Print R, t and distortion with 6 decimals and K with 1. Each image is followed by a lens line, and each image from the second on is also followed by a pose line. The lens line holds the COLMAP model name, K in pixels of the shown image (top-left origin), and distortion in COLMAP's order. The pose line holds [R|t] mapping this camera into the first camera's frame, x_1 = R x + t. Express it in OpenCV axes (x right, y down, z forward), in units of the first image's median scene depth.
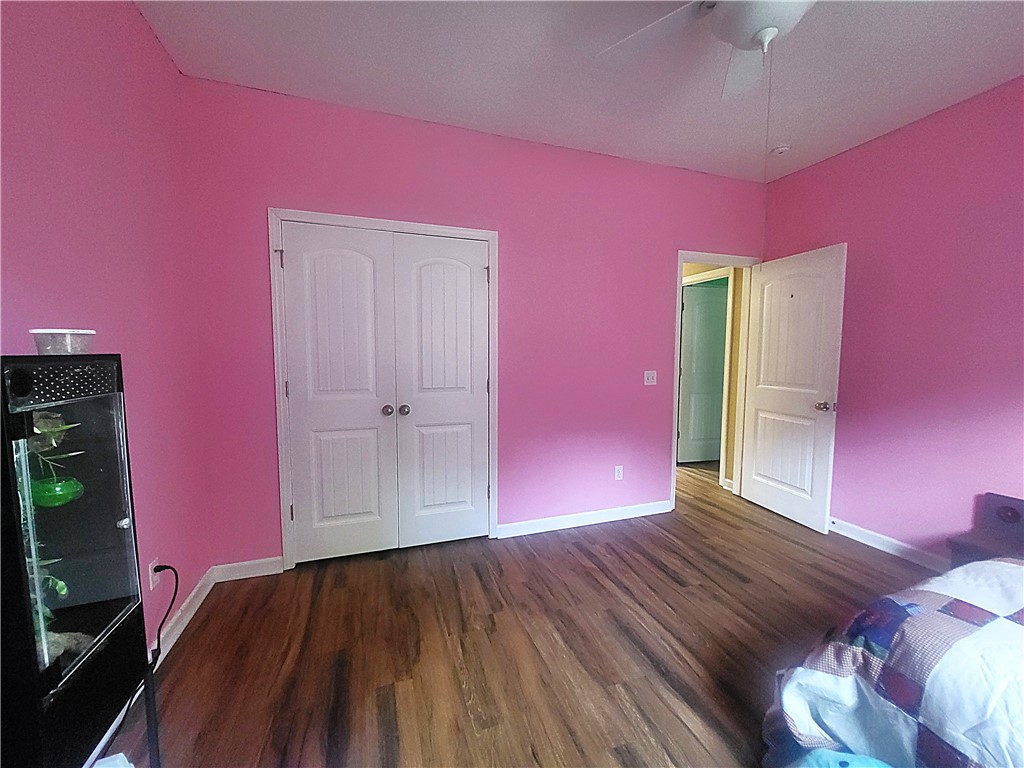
lens RADIAL K [[402.1, 0, 514.4], [0, 402.1, 384.1], [0, 0, 1]] dist [0.000618, 0.000014]
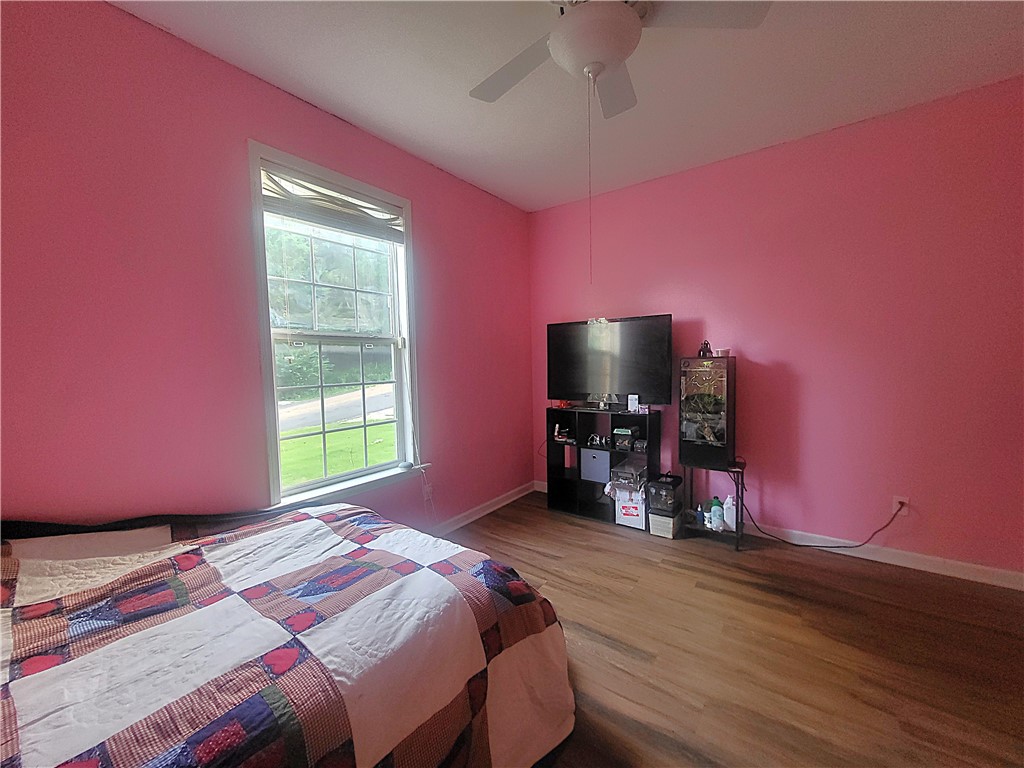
lens RADIAL K [[402.1, 0, 514.4], [0, 402.1, 384.1], [0, 0, 1]] dist [0.000618, 0.000014]
pose [[-0.815578, 0.049612, -0.576517, 1.202619], [-0.030814, 0.991180, 0.128888, -0.120489], [0.577827, 0.122883, -0.806856, 1.509881]]
